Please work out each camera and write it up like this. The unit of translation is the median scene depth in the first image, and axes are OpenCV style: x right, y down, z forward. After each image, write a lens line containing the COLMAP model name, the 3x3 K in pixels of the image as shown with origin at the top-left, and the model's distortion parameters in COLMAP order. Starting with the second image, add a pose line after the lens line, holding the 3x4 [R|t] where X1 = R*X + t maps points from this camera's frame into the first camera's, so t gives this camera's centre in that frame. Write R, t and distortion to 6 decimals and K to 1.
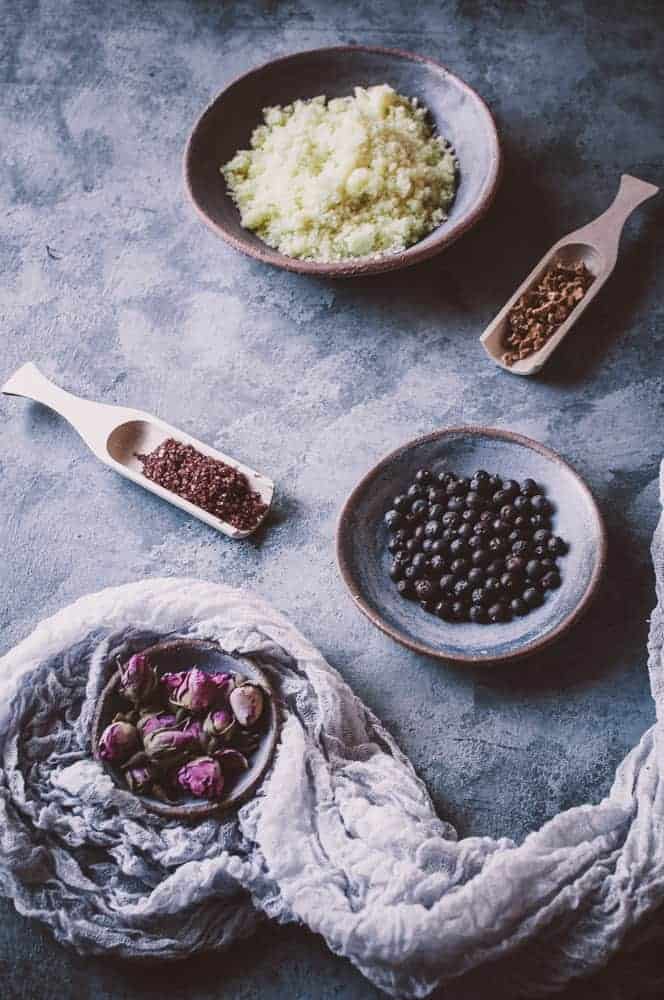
lens RADIAL K [[1376.6, 0, 332.0], [0, 1376.6, 500.0], [0, 0, 1]] dist [-0.158512, 0.003231]
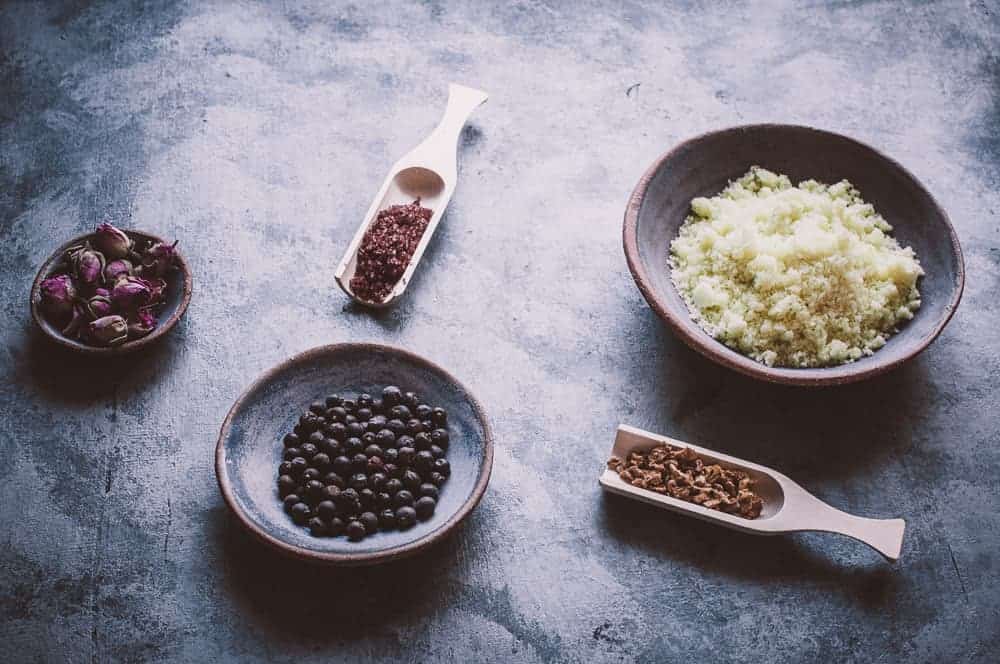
lens RADIAL K [[1376.6, 0, 500.0], [0, 1376.6, 332.0], [0, 0, 1]] dist [-0.158512, 0.003231]
pose [[0.295411, 0.822116, -0.486680, 0.479738], [-0.855660, 0.454263, 0.247976, -0.303792], [0.424946, 0.343177, 0.837646, 0.163218]]
